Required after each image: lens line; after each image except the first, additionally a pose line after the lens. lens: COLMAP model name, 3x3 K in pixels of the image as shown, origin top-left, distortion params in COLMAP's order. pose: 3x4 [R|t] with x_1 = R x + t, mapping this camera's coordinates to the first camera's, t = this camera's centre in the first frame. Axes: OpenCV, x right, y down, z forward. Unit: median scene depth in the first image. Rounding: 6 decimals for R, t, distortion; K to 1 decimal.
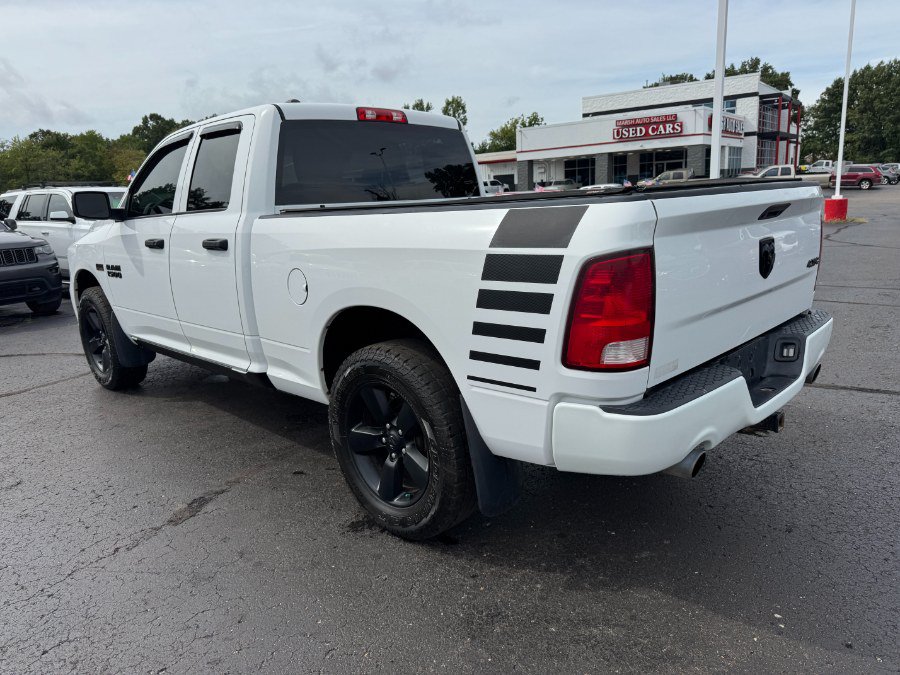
lens RADIAL K [[632.6, 0, 446.9], [0, 632.6, 338.8], [0, 0, 1]] dist [0.022262, -0.022538]
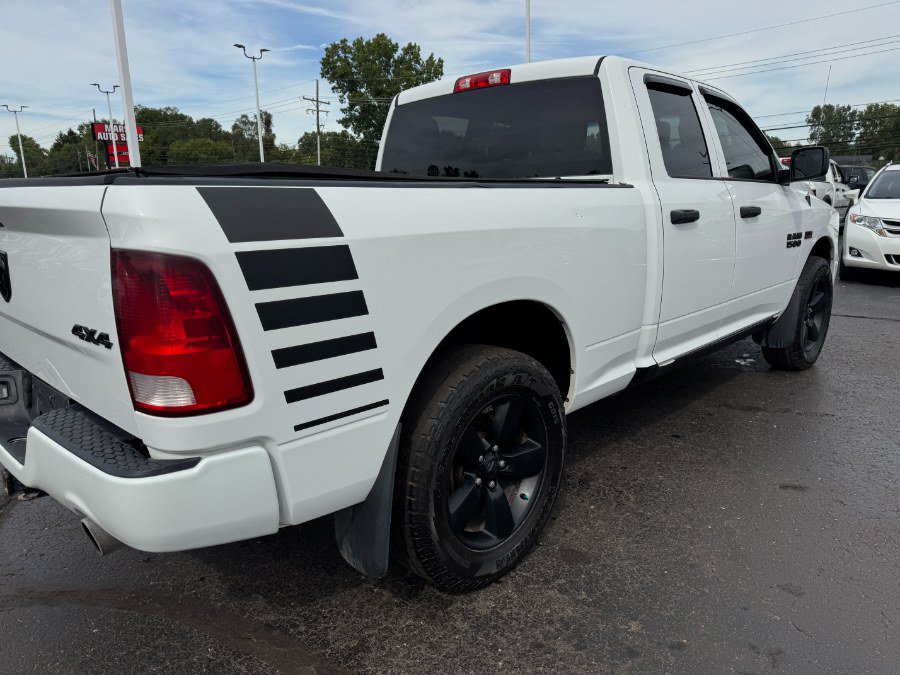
lens RADIAL K [[632.6, 0, 447.6], [0, 632.6, 341.5], [0, 0, 1]] dist [0.022262, -0.022538]
pose [[0.048408, -0.193819, 0.979842, -1.150191], [0.240673, 0.954352, 0.176887, -0.166426], [-0.969398, 0.227259, 0.092845, 1.016478]]
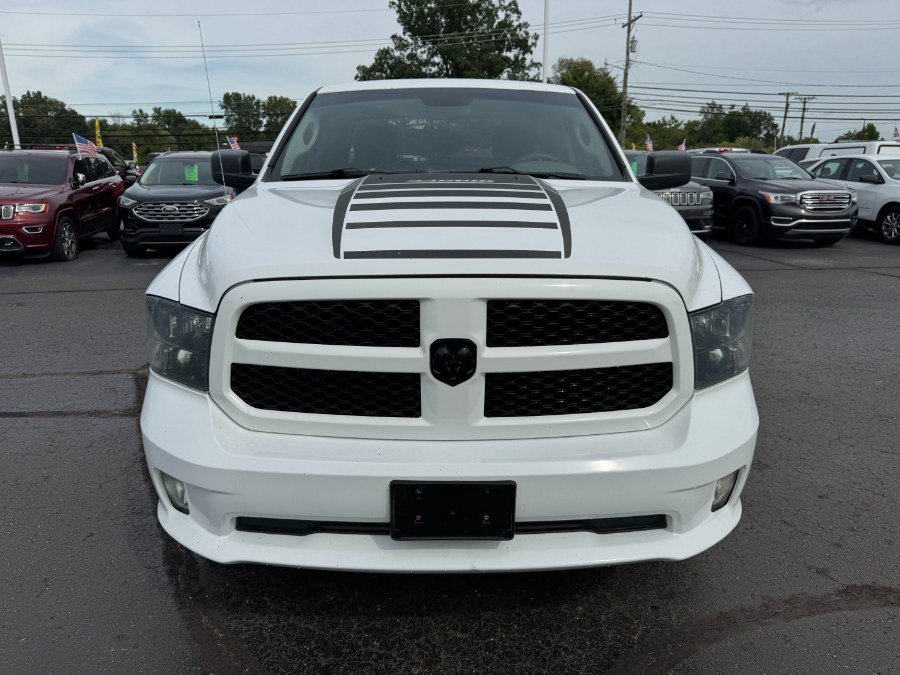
lens RADIAL K [[632.6, 0, 444.6], [0, 632.6, 340.3], [0, 0, 1]] dist [0.022262, -0.022538]
pose [[-0.696160, -0.151687, 0.701679, -0.887676], [0.190788, 0.903180, 0.384534, -0.348971], [-0.692071, 0.401569, -0.599817, 1.635526]]
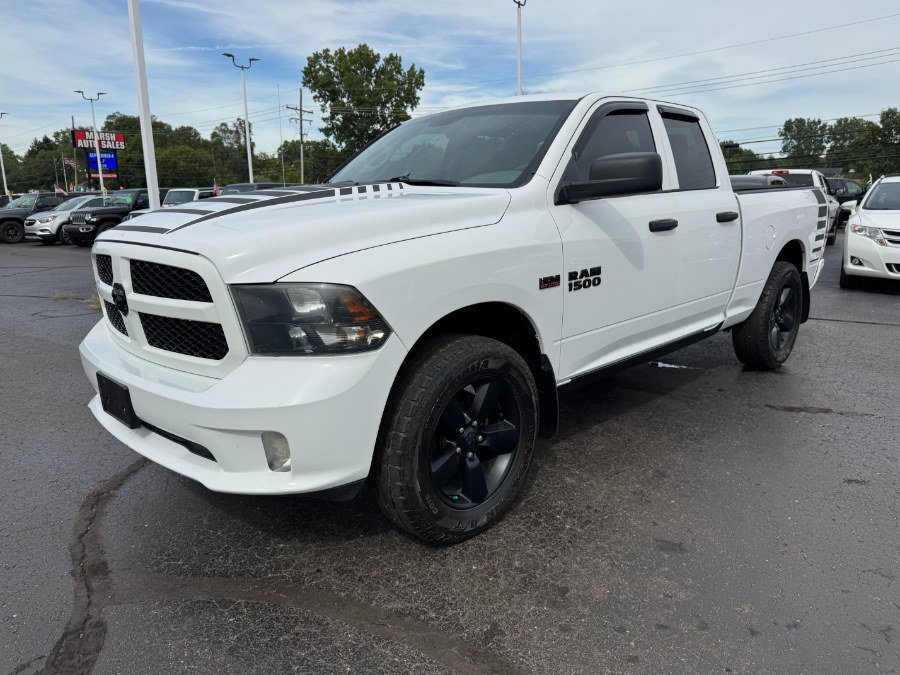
lens RADIAL K [[632.6, 0, 445.6], [0, 632.6, 338.3], [0, 0, 1]] dist [0.022262, -0.022538]
pose [[0.019992, -0.175473, 0.984281, -1.181347], [0.236731, 0.957314, 0.165857, -0.190073], [-0.971370, 0.229694, 0.060678, 1.121566]]
